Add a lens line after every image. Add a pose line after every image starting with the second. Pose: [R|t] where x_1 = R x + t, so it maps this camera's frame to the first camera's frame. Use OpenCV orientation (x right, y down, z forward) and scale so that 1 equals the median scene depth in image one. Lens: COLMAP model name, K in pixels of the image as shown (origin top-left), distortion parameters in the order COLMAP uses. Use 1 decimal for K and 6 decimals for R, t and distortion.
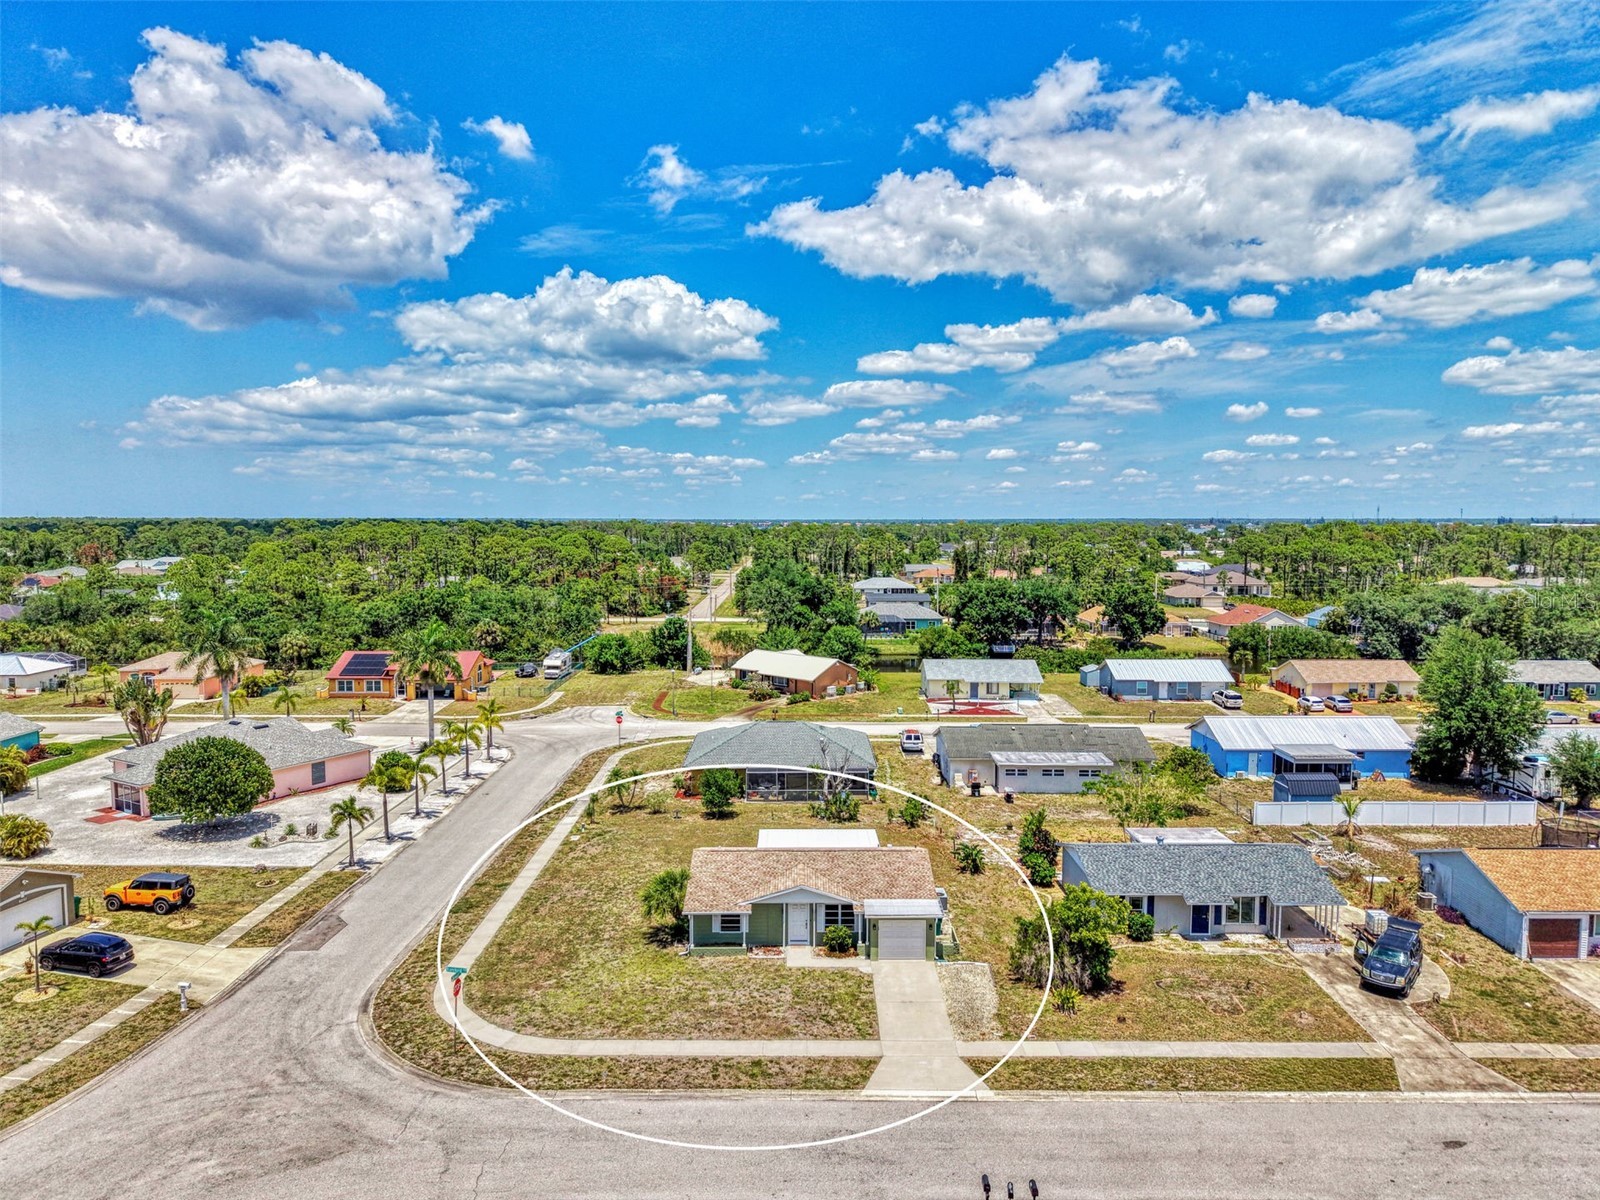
lens RADIAL K [[1059.9, 0, 803.3], [0, 1059.9, 660.4], [0, 0, 1]] dist [0.017627, -0.003925]
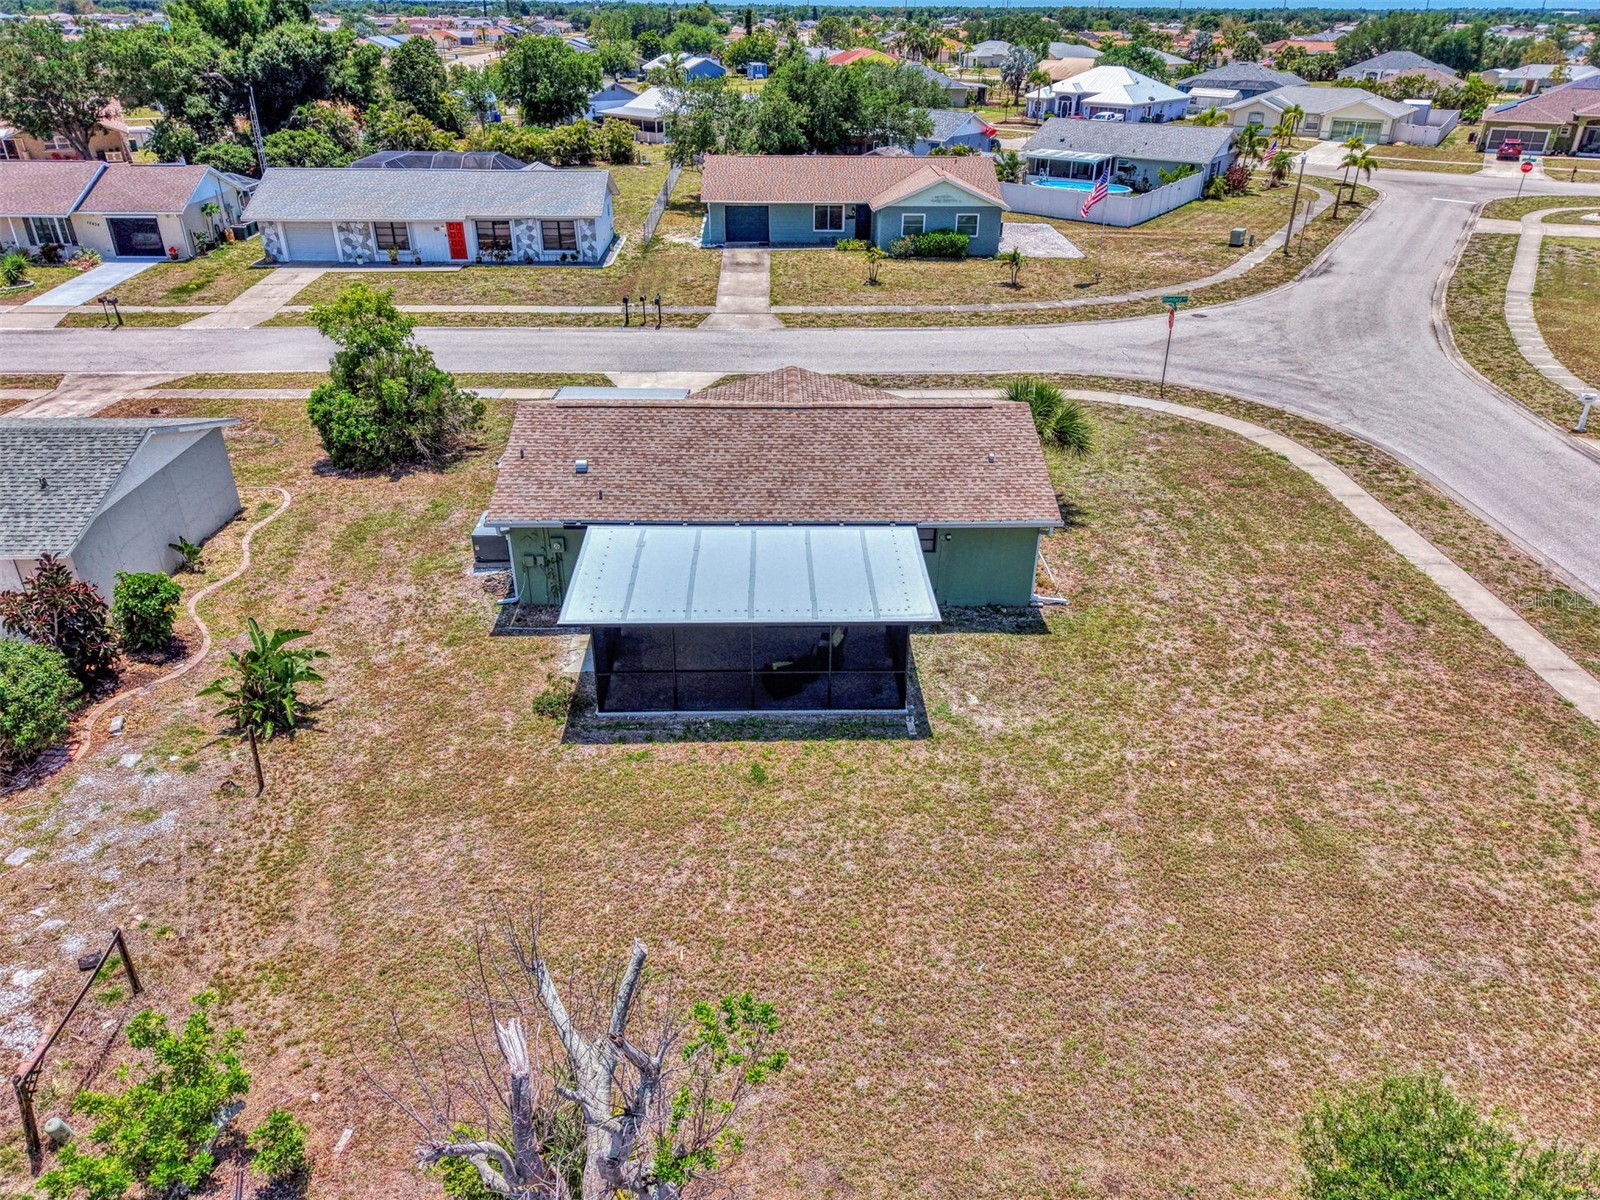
lens RADIAL K [[1090.1, 0, 805.2], [0, 1090.1, 597.7], [0, 0, 1]] dist [0.024173, -0.020203]
pose [[-0.999693, 0.003242, -0.024559, 0.006153], [-0.011852, 0.807995, 0.589070, -0.035088], [0.021753, 0.589181, -0.807708, 1.525987]]
